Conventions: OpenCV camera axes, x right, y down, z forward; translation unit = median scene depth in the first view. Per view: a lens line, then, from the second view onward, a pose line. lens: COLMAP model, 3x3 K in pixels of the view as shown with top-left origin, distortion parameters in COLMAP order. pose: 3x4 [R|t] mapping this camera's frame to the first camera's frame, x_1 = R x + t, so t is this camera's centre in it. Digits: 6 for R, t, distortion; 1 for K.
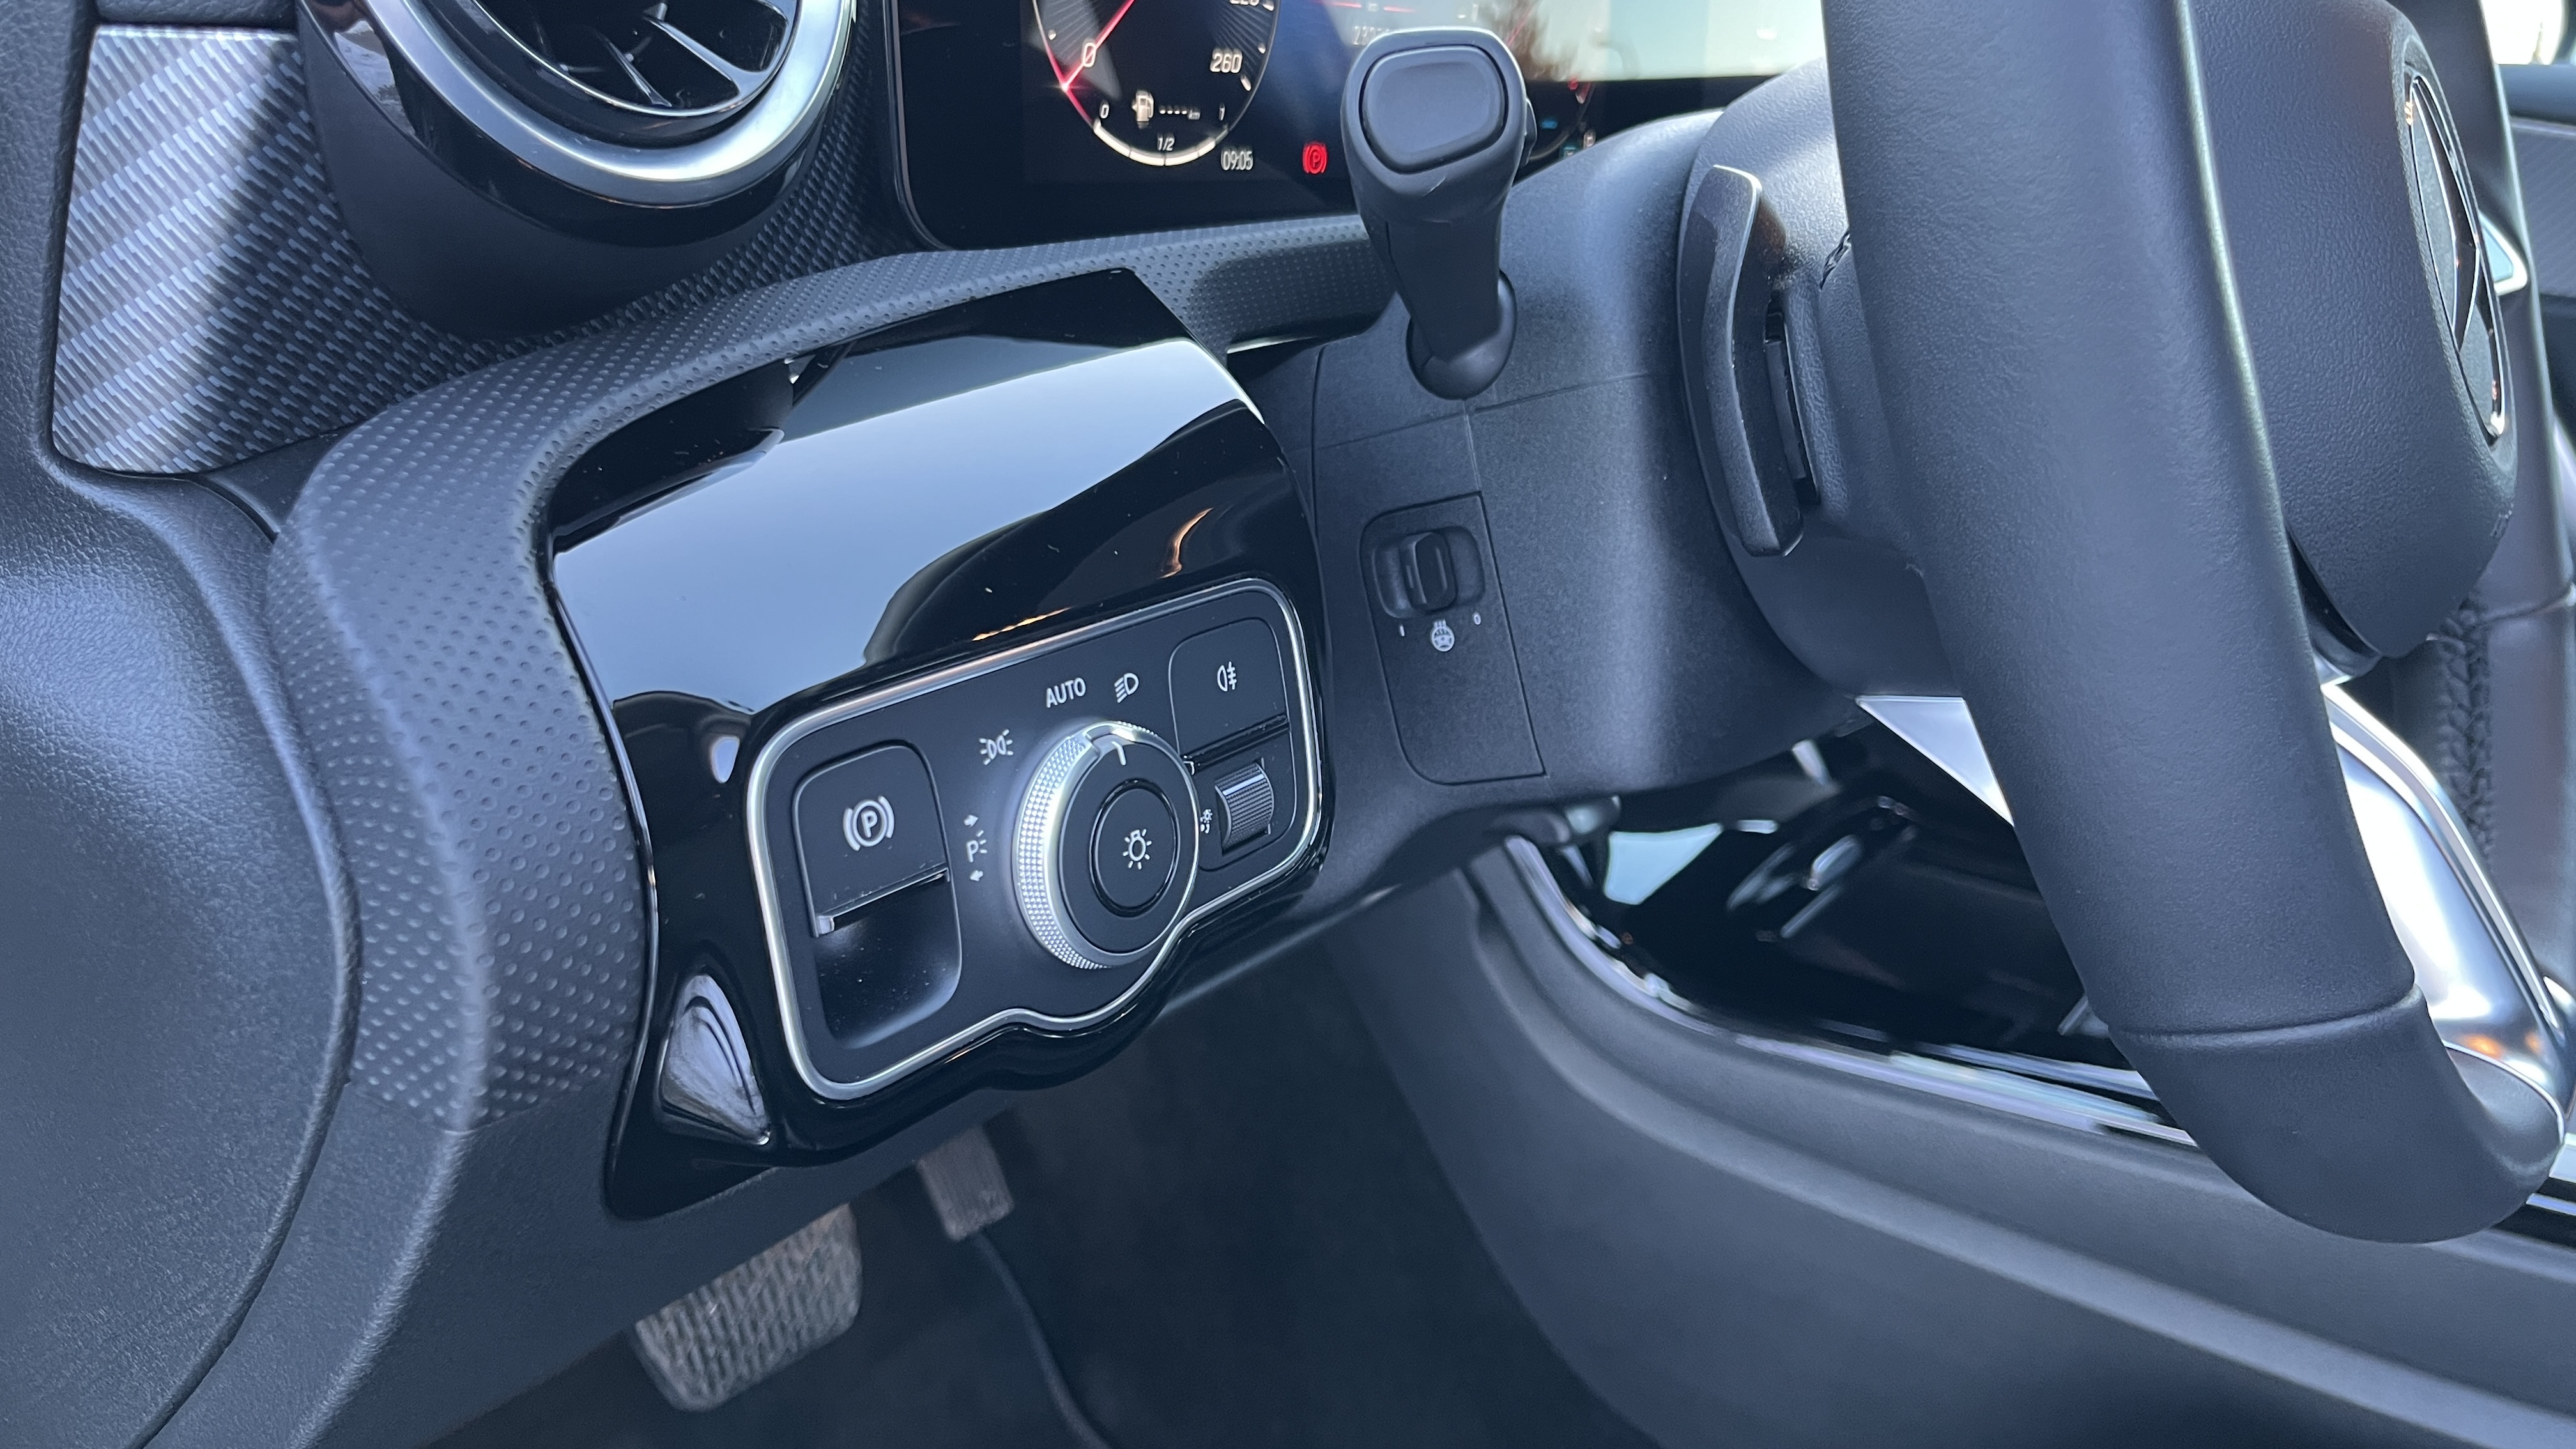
lens RADIAL K [[2033.5, 0, 1288.0], [0, 2033.5, 724.5], [0, 0, 1]] dist [-0.004852, -0.127098]
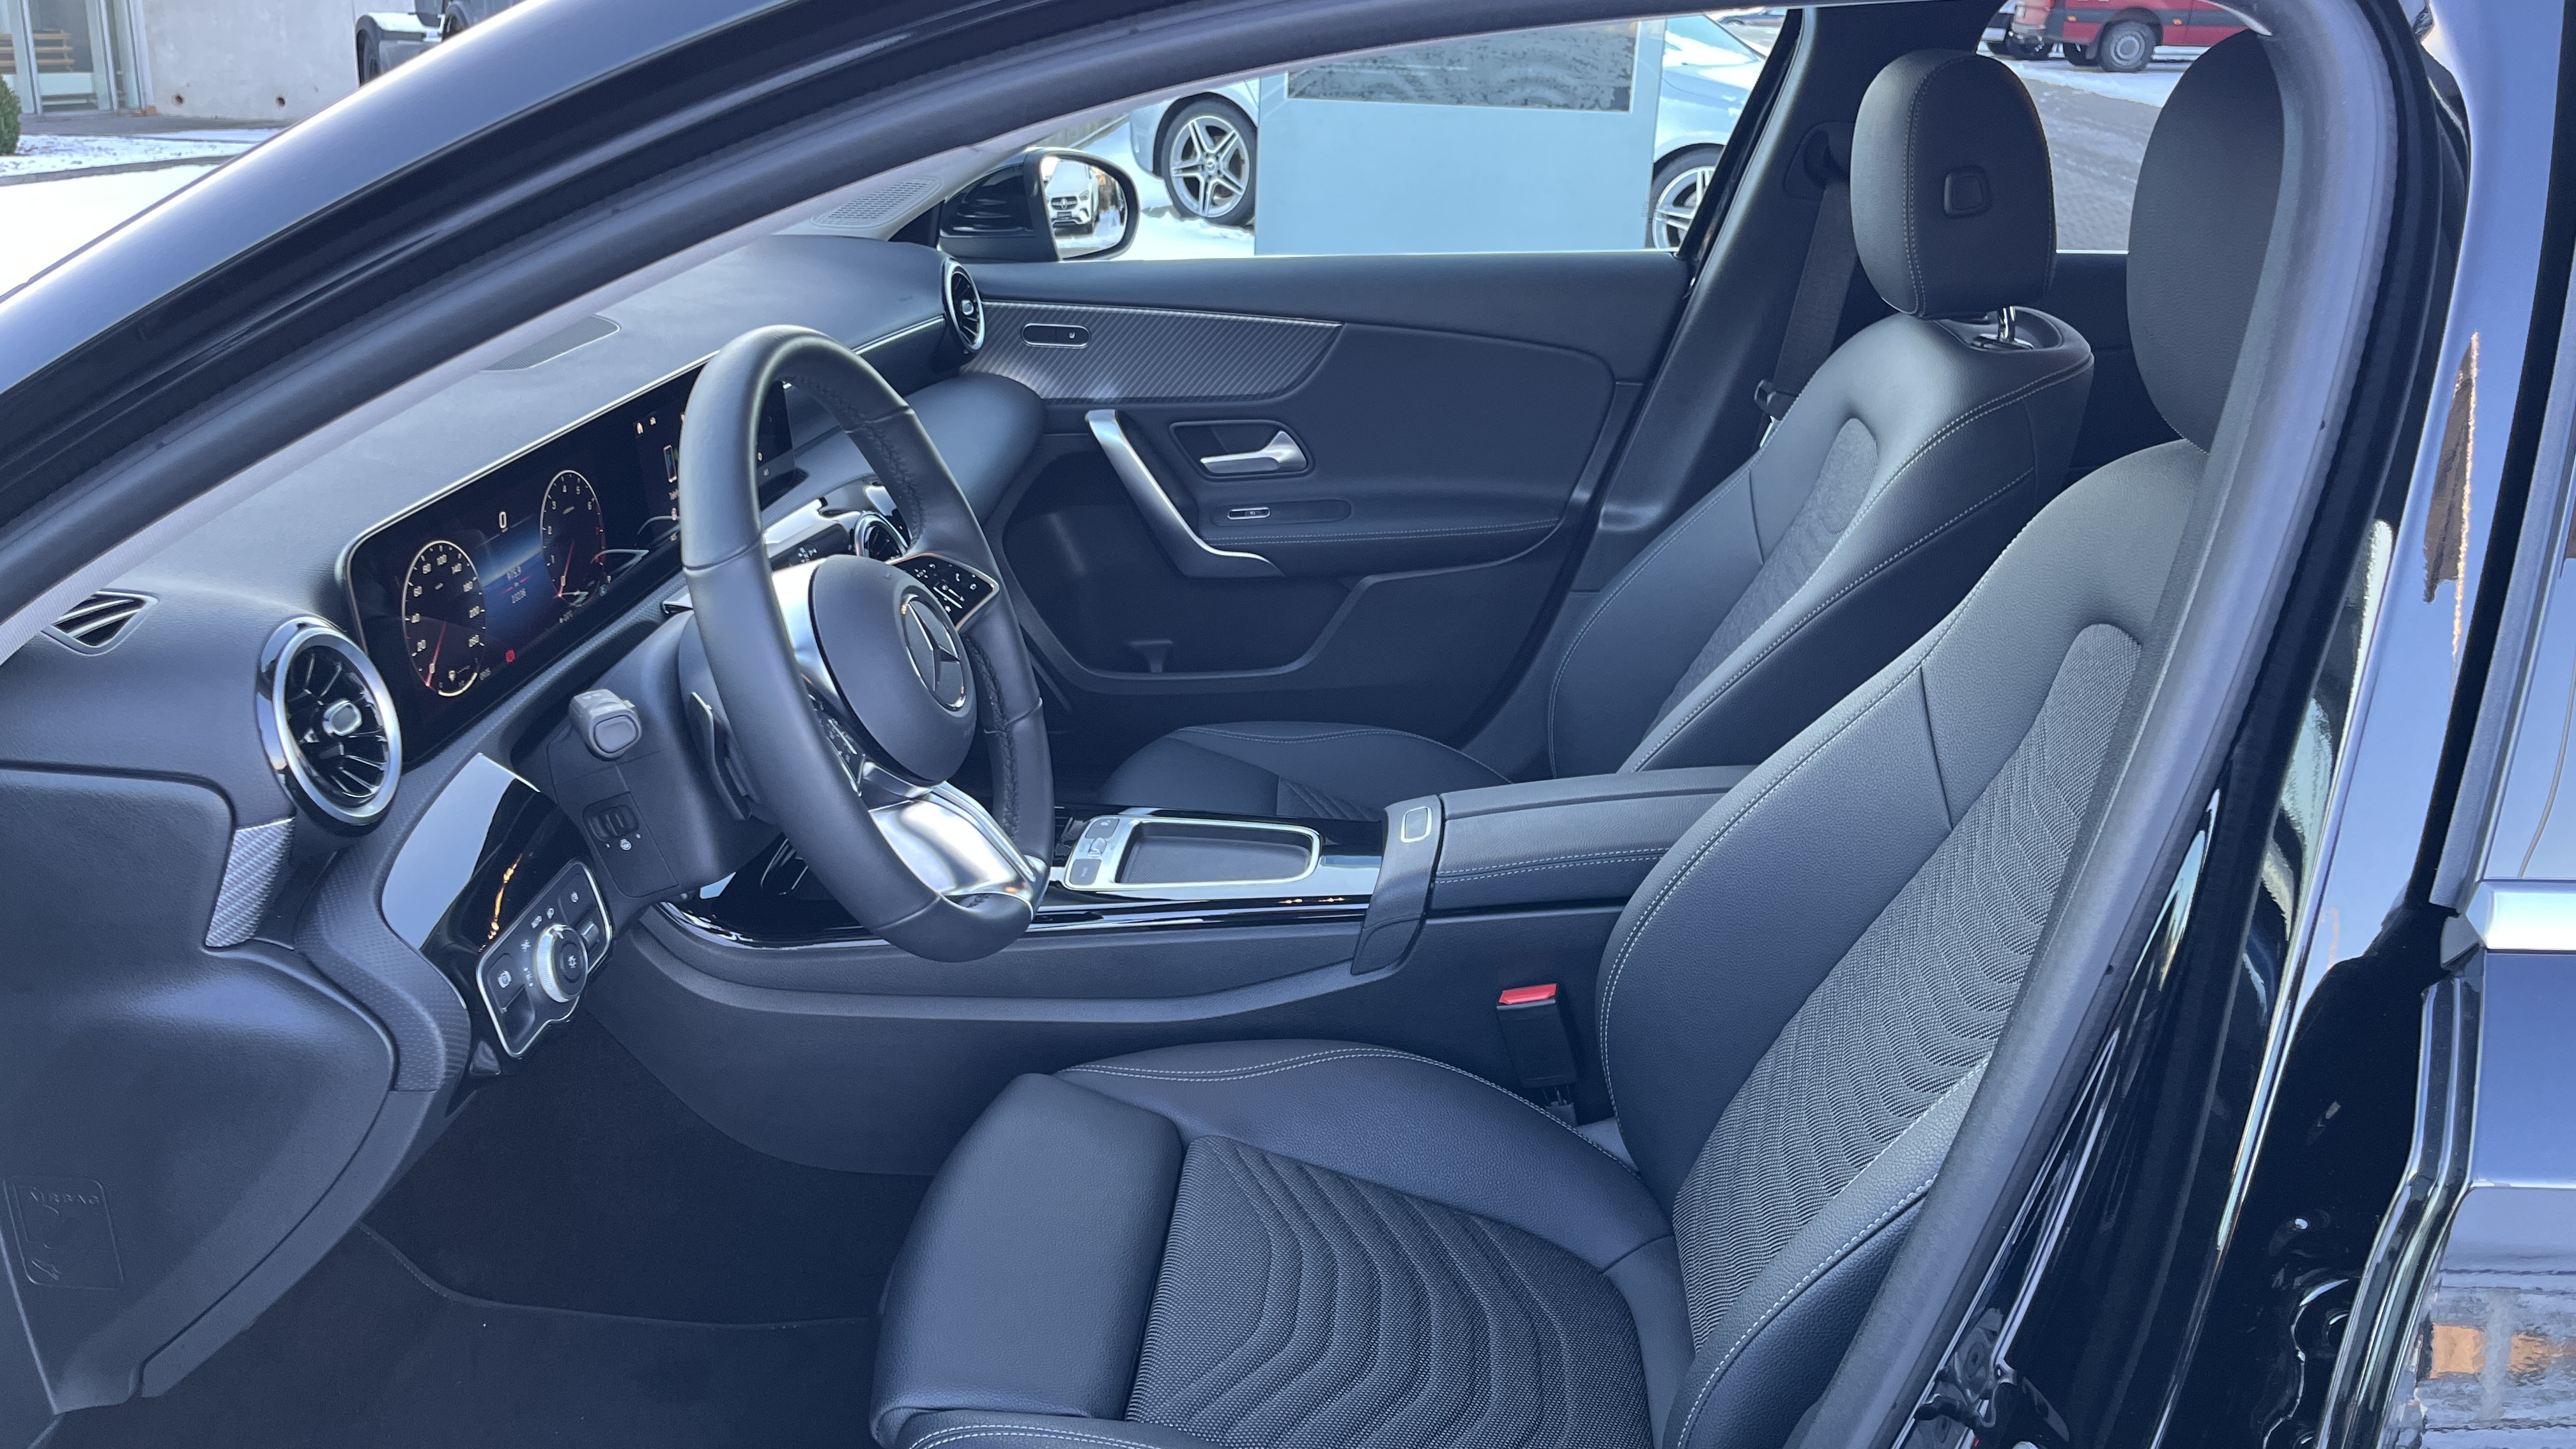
lens RADIAL K [[1932.8, 0, 1288.0], [0, 1932.8, 724.5], [0, 0, 1]] dist [0.070297, -0.088681]
pose [[0.857634, -0.239988, 0.454829, -0.356609], [0.212432, 0.970776, 0.111657, -0.350830], [-0.468334, 0.000859, 0.883551, -1.961112]]
